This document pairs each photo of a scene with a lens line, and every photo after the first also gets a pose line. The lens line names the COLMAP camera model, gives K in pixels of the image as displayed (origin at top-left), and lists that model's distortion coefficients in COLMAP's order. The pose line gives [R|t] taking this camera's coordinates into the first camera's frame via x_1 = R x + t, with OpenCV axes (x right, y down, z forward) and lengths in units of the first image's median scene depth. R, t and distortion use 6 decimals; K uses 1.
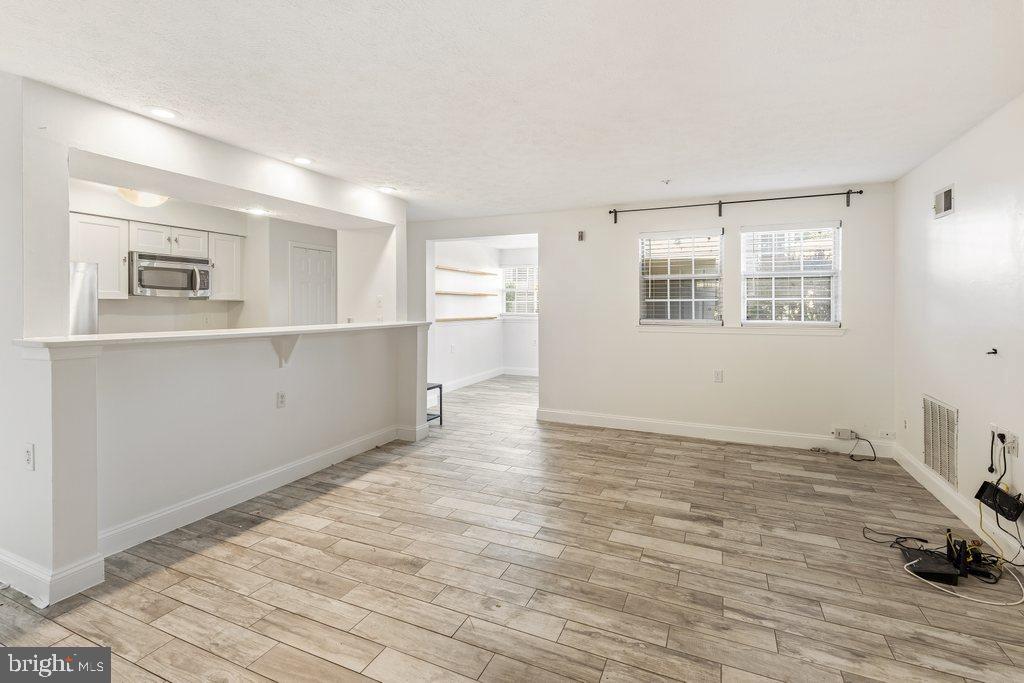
lens RADIAL K [[470.1, 0, 512.4], [0, 470.1, 309.9], [0, 0, 1]] dist [0.006838, -0.000799]
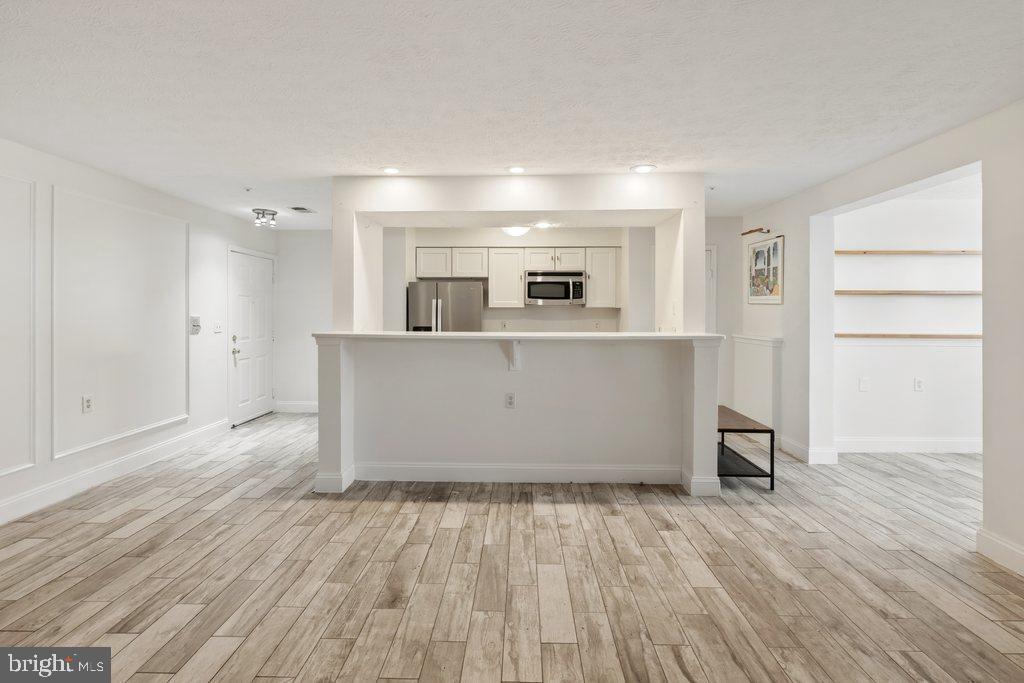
lens RADIAL K [[470.1, 0, 512.4], [0, 470.1, 309.9], [0, 0, 1]] dist [0.006838, -0.000799]
pose [[0.388671, -0.006534, -0.921353, 0.492834], [-0.009511, 0.999893, -0.011103, -0.001361], [0.921327, 0.013078, 0.388568, 0.598201]]
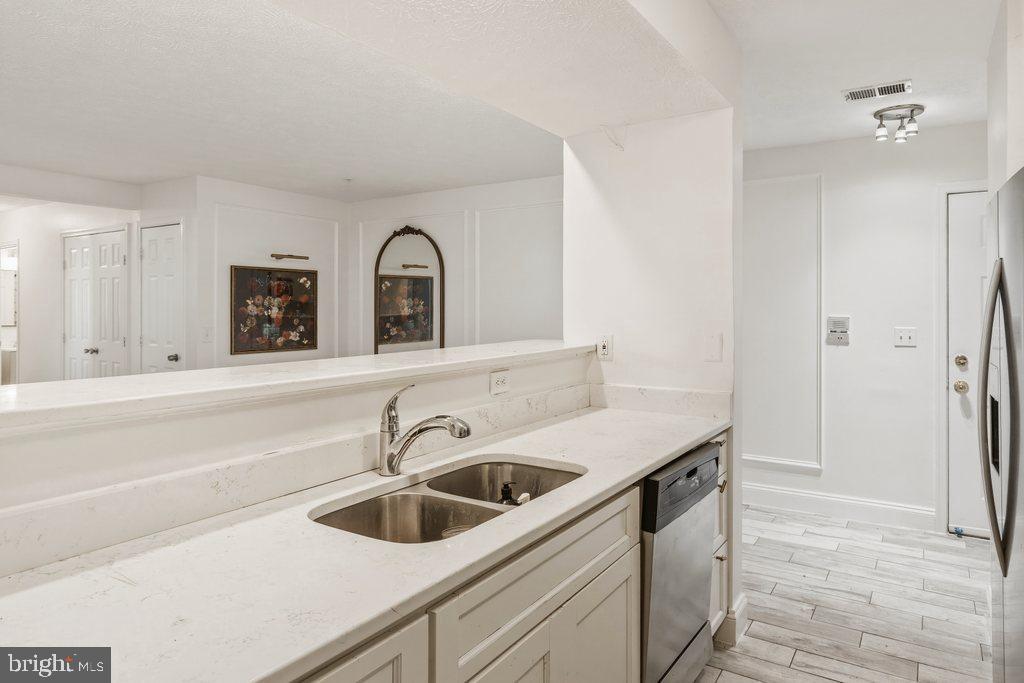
lens RADIAL K [[639.6, 0, 514.7], [0, 639.6, 301.2], [0, 0, 1]] dist [-0.001767, 0.000535]
pose [[-0.988366, 0.000603, 0.152092, -0.715845], [0.000476, 1.000000, -0.000873, -0.017365], [-0.152092, -0.000790, -0.988366, 1.547177]]
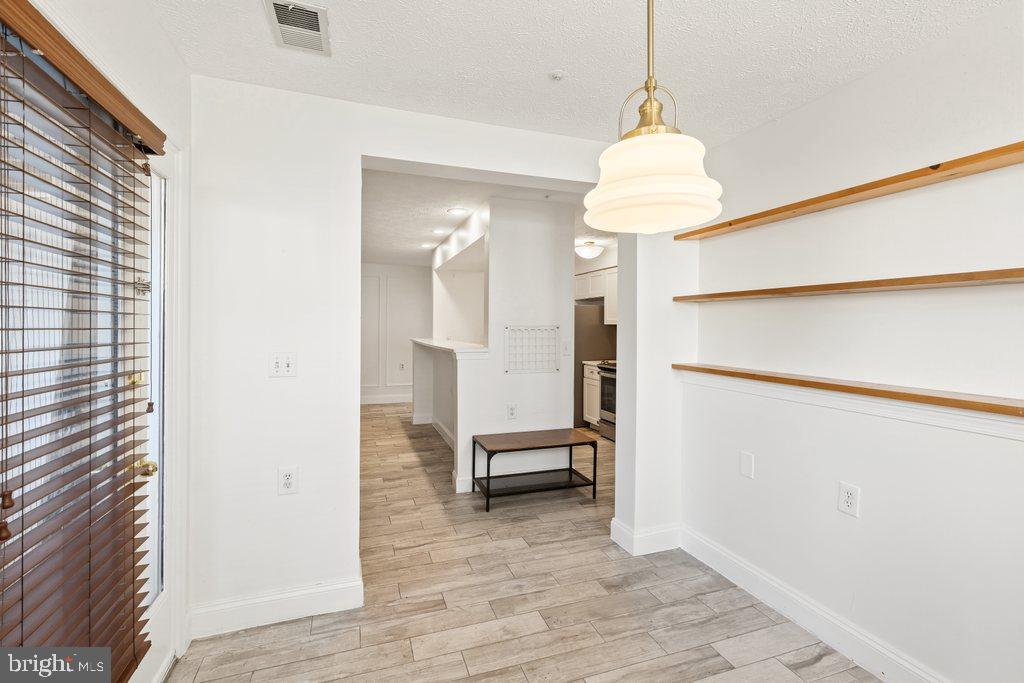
lens RADIAL K [[461.3, 0, 510.9], [0, 461.3, 331.3], [0, 0, 1]] dist [0.002395, -0.000419]
pose [[-0.720057, -0.000663, -0.693915, 0.405928], [-0.017203, 0.999709, 0.016896, -0.023724], [0.693702, 0.024104, -0.719859, 2.226255]]
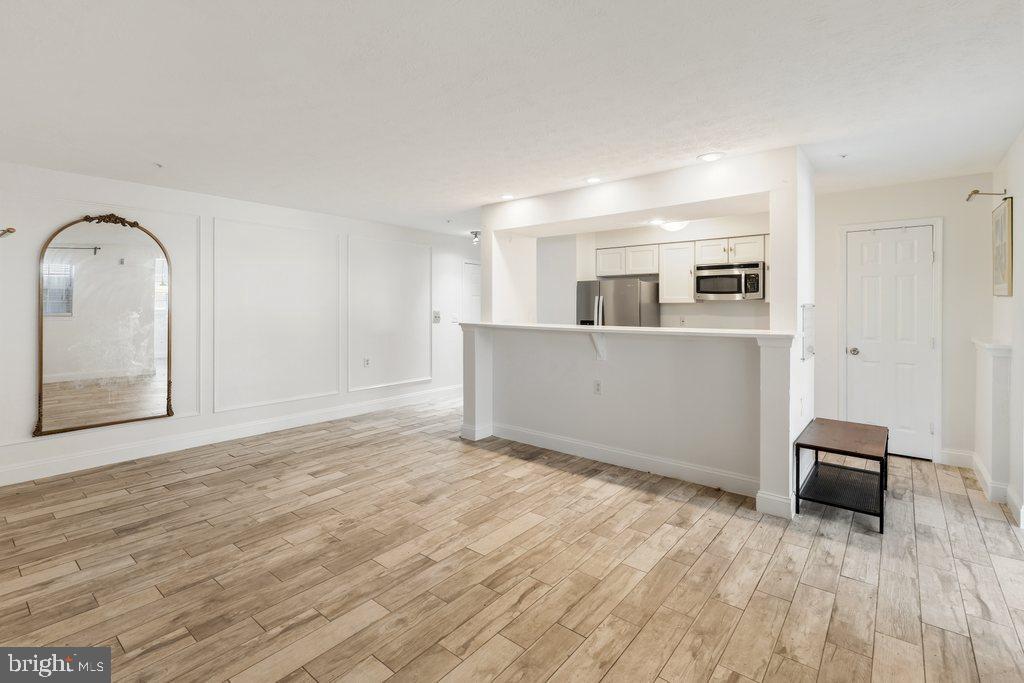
lens RADIAL K [[470.1, 0, 512.4], [0, 470.1, 309.9], [0, 0, 1]] dist [0.006838, -0.000799]
pose [[-0.261719, 0.002910, -0.965140, 0.707450], [-0.010600, 0.999926, 0.005889, -0.007574], [0.965086, 0.011772, -0.261669, 1.112589]]
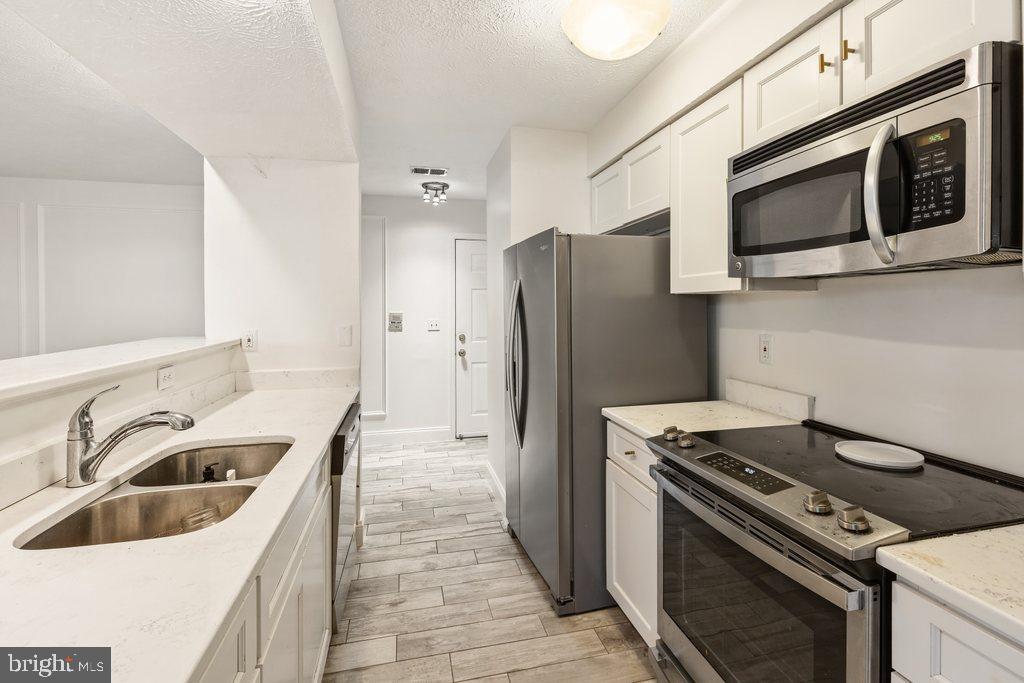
lens RADIAL K [[470.1, 0, 512.4], [0, 470.1, 309.9], [0, 0, 1]] dist [0.006838, -0.000799]
pose [[-0.793519, 0.007275, -0.608502, -0.582074], [-0.001420, 0.999904, 0.013805, -0.016328], [0.608544, 0.011819, -0.793432, 1.536080]]
